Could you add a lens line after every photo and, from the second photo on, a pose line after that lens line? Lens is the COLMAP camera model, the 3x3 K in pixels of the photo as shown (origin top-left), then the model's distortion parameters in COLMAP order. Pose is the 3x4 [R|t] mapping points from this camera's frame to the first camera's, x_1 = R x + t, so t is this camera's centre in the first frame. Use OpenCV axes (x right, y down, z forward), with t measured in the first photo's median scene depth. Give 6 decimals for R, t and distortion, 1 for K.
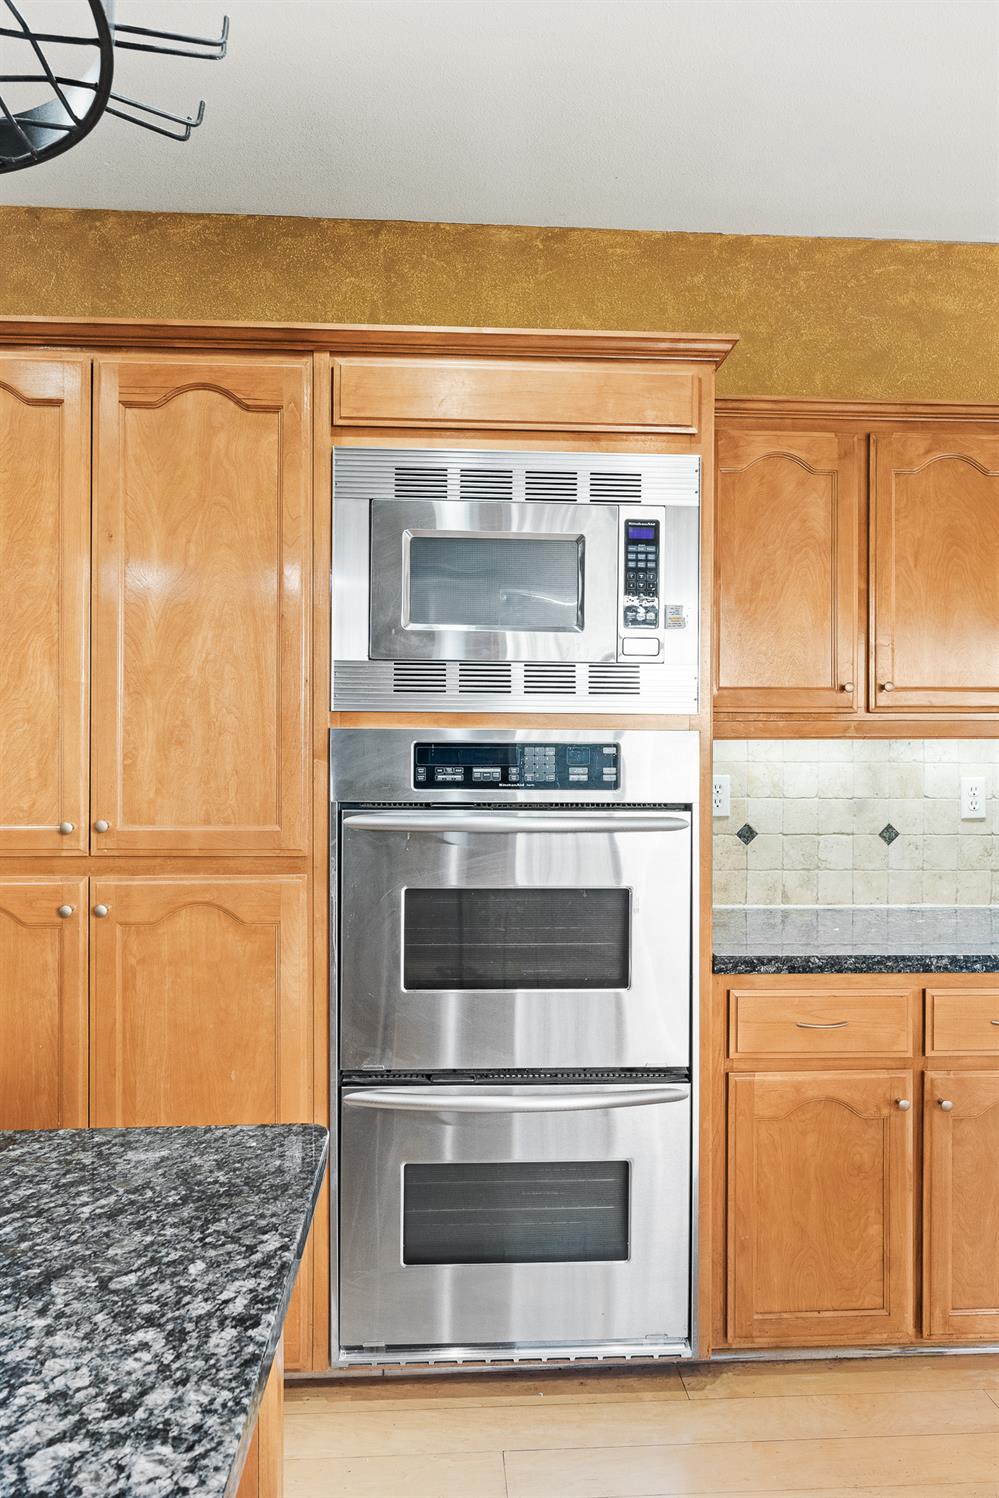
lens RADIAL K [[1004.3, 0, 499.5], [0, 1004.3, 749.0], [0, 0, 1]] dist [-0.006295, 0.000918]
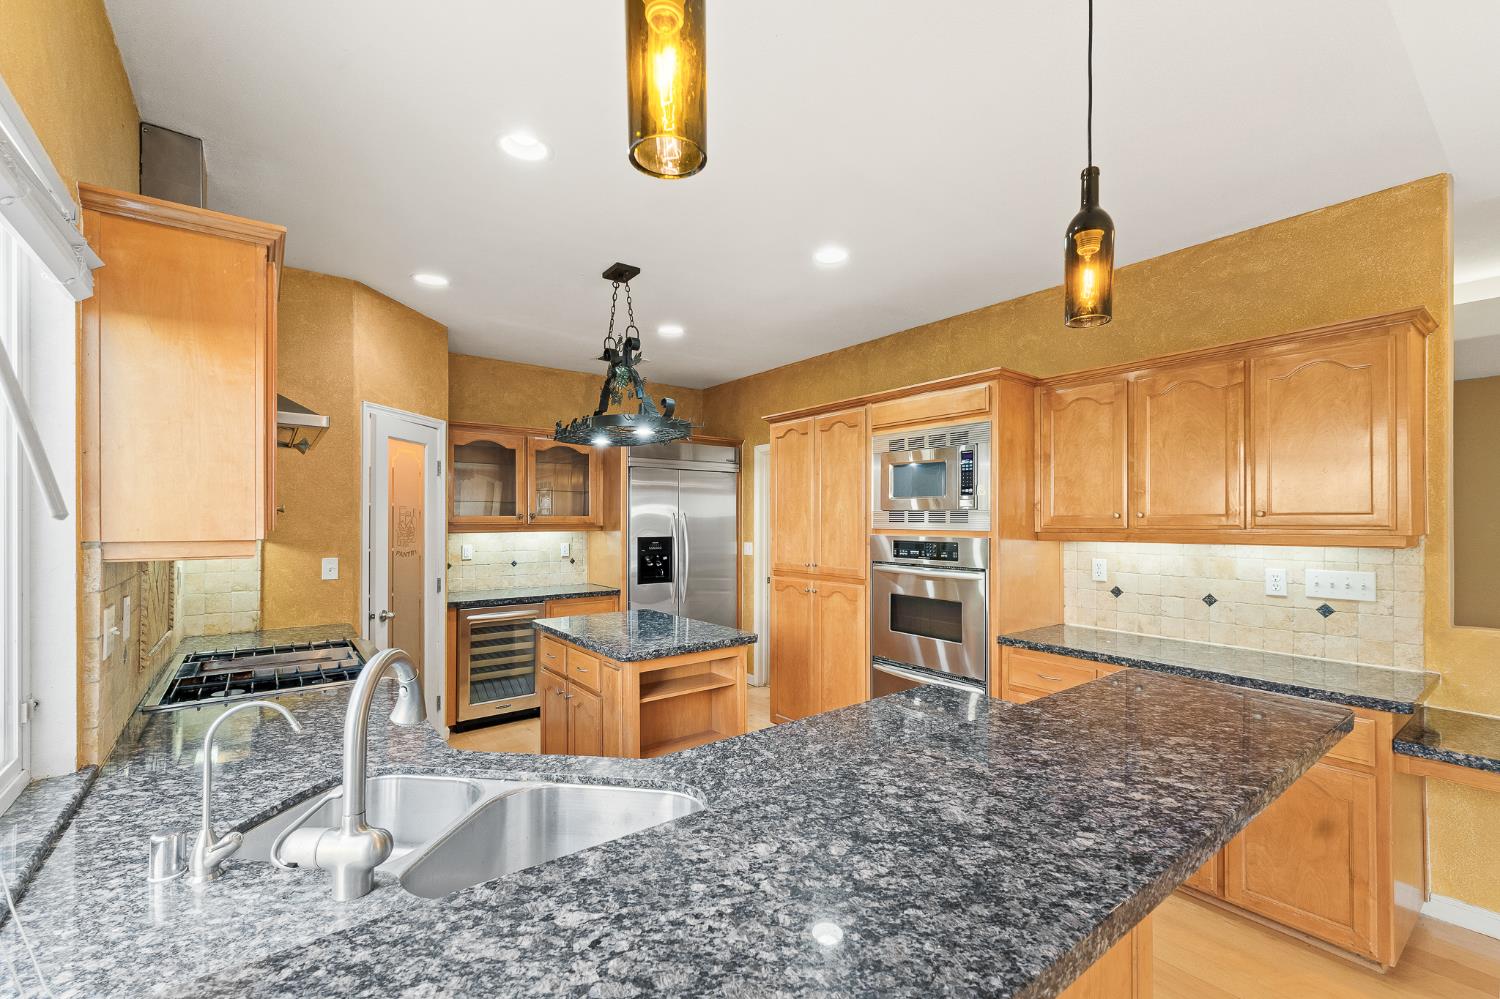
lens RADIAL K [[635.0, 0, 760.6], [0, 635.0, 522.9], [0, 0, 1]] dist [0.001828, 0.000099]
pose [[0.570604, 0.000852, -0.821225, 1.116339], [-0.007548, 0.999963, -0.004206, -0.043400], [0.821191, 0.008598, 0.570589, -0.281513]]
